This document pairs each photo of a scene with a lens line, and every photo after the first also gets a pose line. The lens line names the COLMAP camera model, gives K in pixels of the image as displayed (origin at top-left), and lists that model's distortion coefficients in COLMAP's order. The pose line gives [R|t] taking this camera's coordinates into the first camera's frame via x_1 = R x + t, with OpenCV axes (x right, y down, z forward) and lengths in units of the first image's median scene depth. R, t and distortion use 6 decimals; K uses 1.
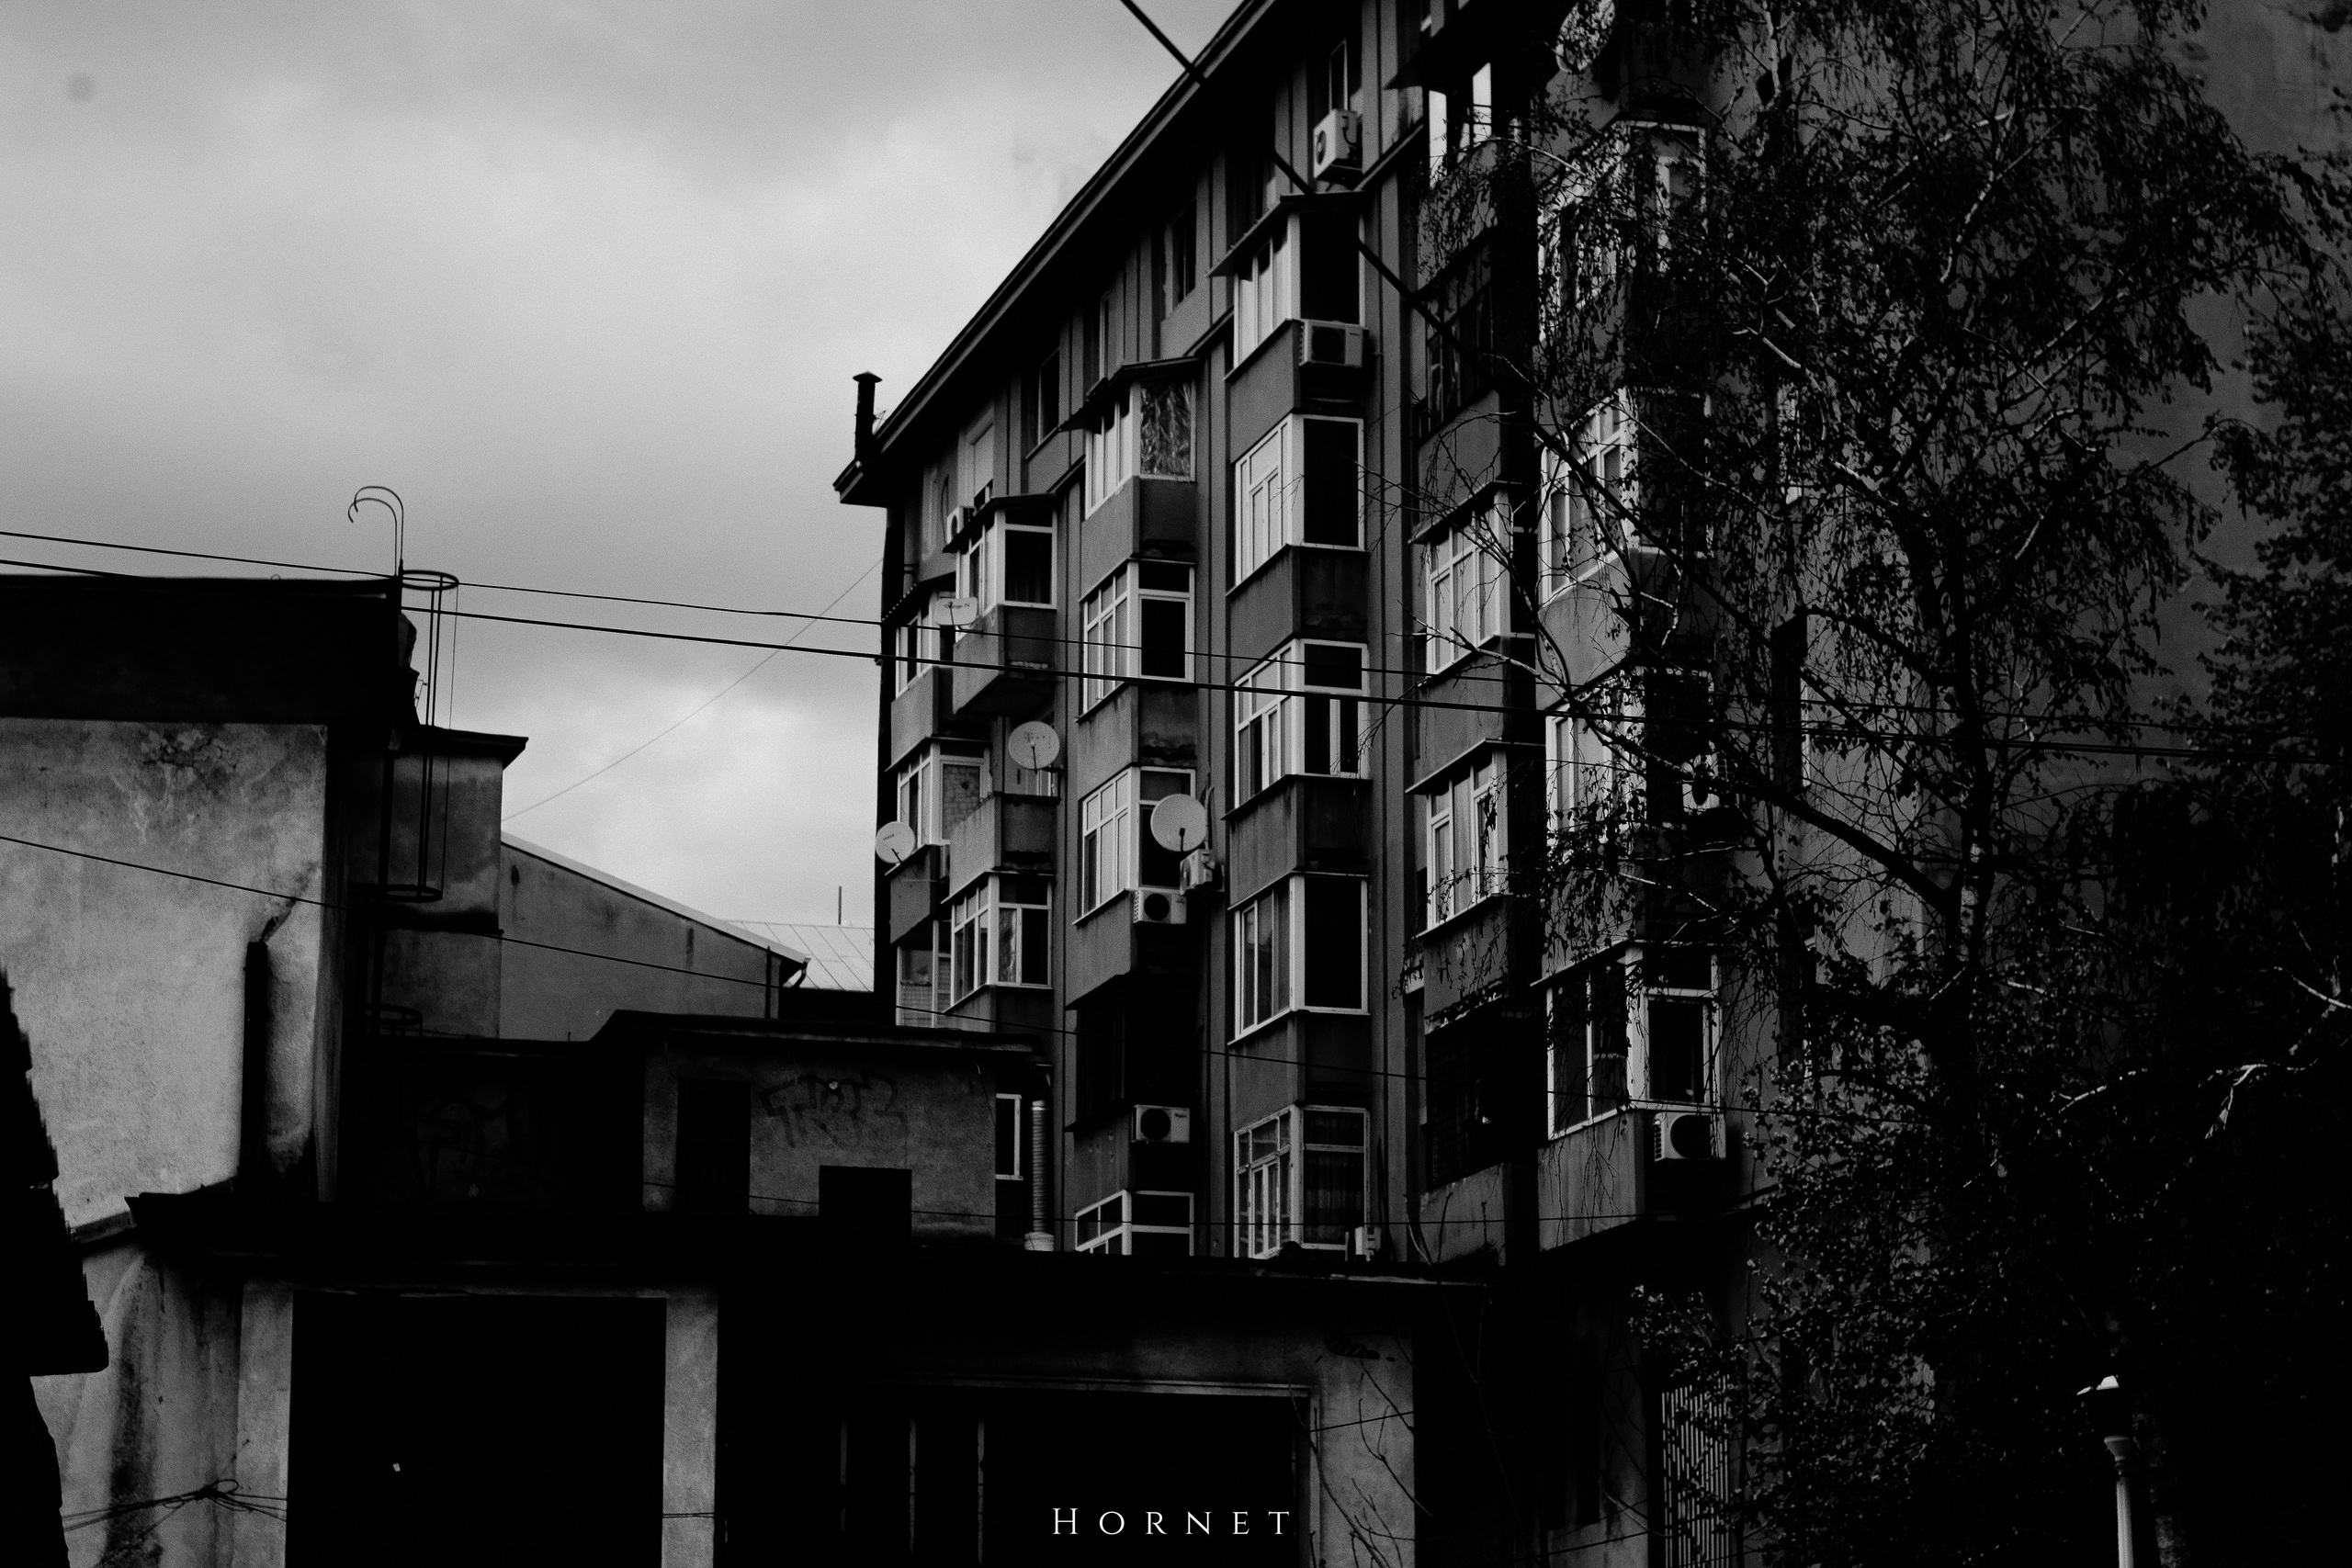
lens RADIAL K [[5147.2, 0, 1176.0], [0, 5147.2, 784.0], [0, 0, 1]] dist [-0.112606, -0.348340]
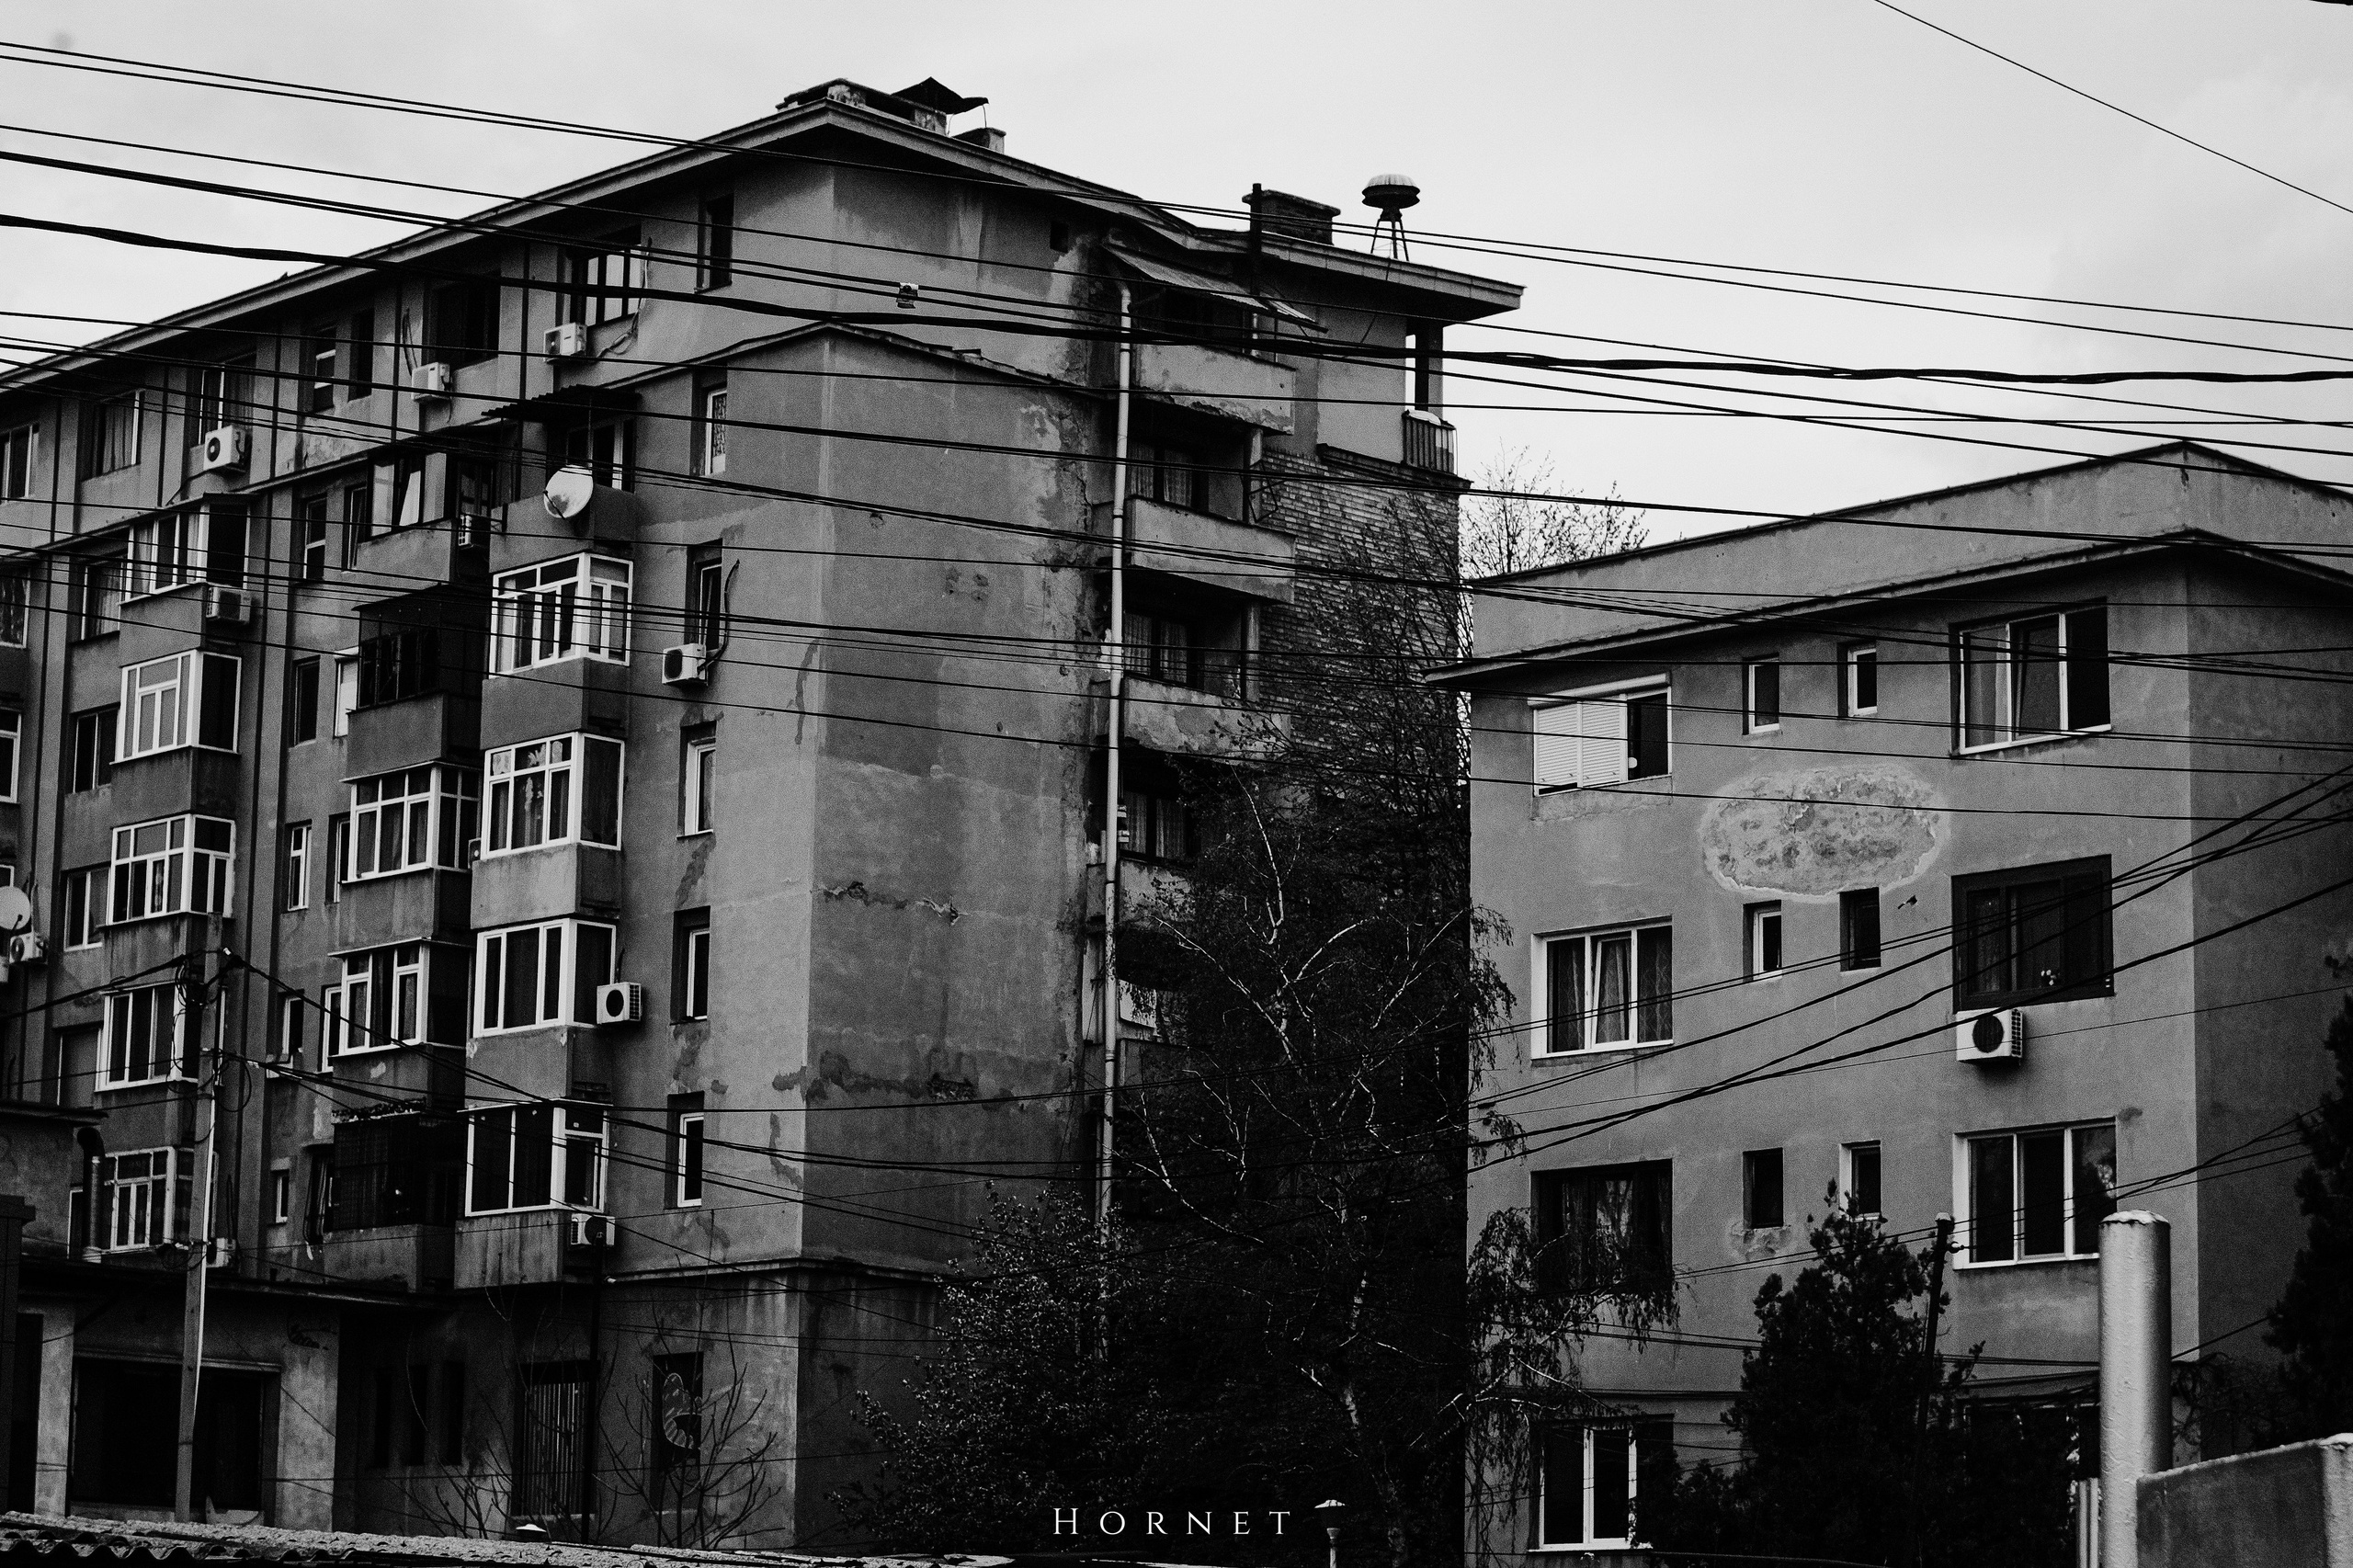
lens RADIAL K [[5327.4, 0, 1176.5], [0, 5327.4, 784.0], [0, 0, 1]] dist [-0.154122, 0.229563]
pose [[0.887200, 0.096960, 0.451082, -0.372288], [-0.116874, 0.993011, 0.016423, -0.086986], [-0.446337, -0.067290, 0.892331, -0.391888]]
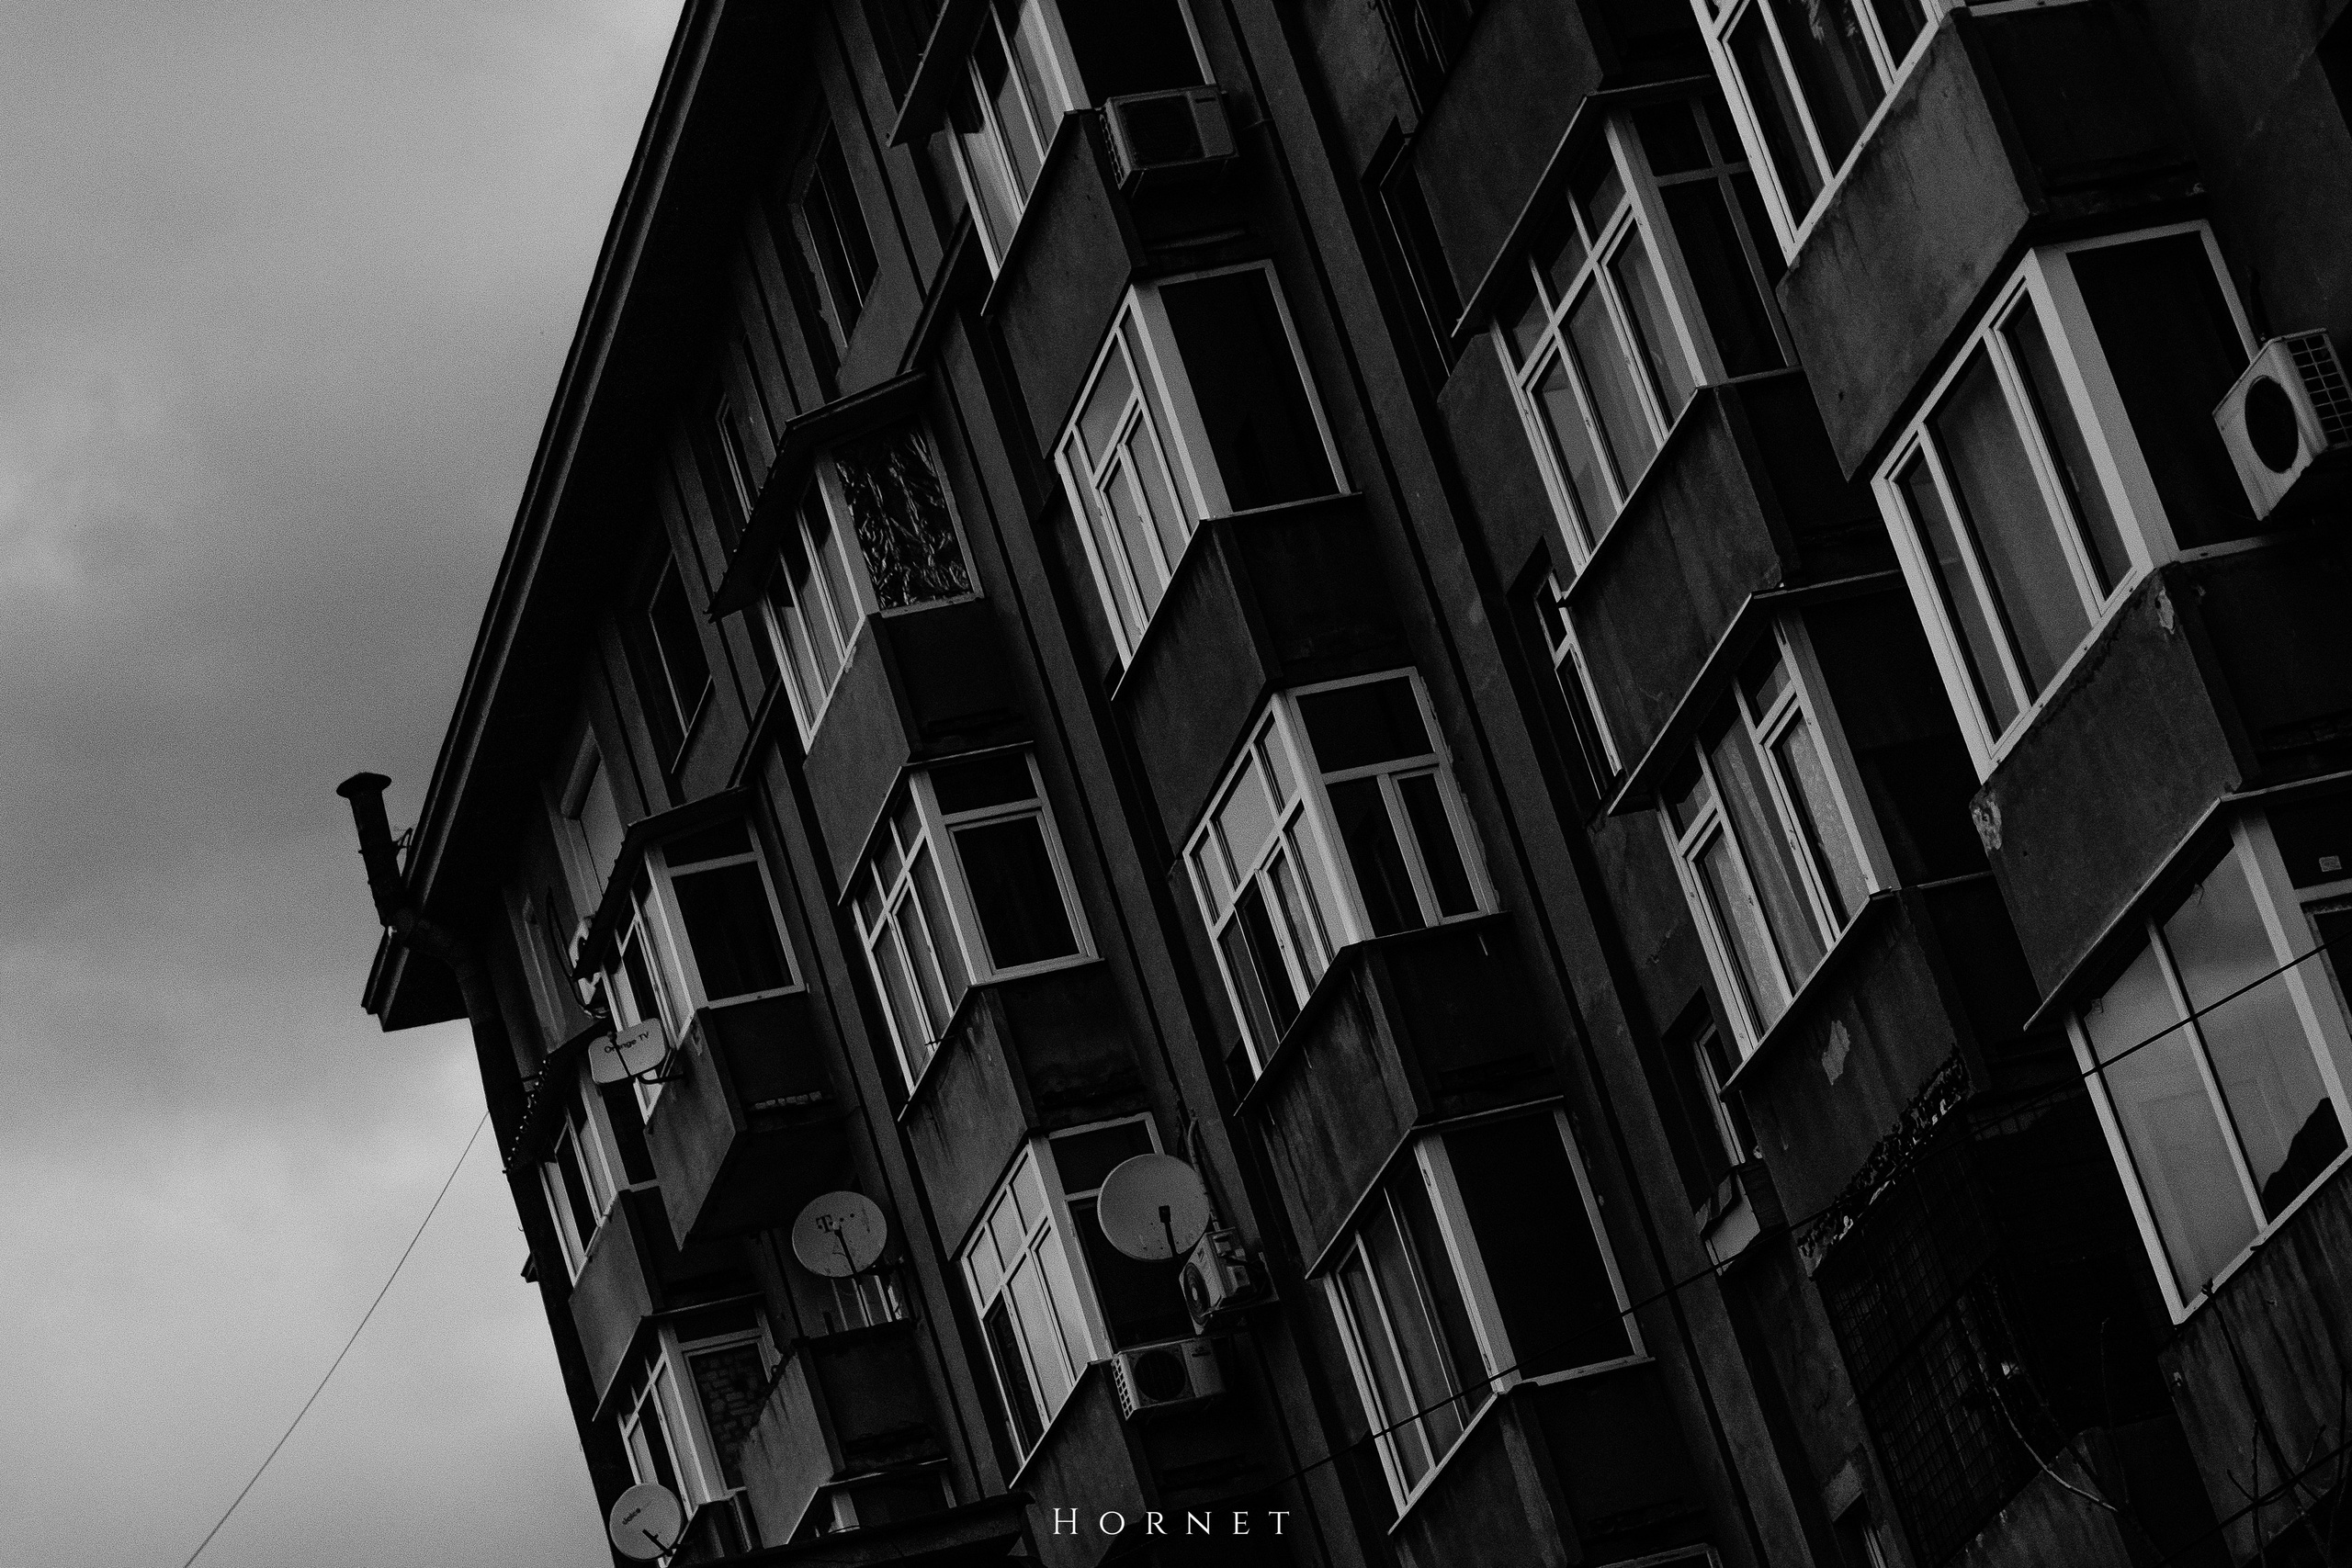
lens RADIAL K [[7156.5, 0, 1176.0], [0, 7156.5, 784.0], [0, 0, 1]] dist [-0.098372, -0.270062]
pose [[0.954421, -0.292808, 0.057821, -0.026948], [0.298068, 0.945061, -0.134219, 0.066228], [-0.015344, 0.145336, 0.989263, 0.303410]]
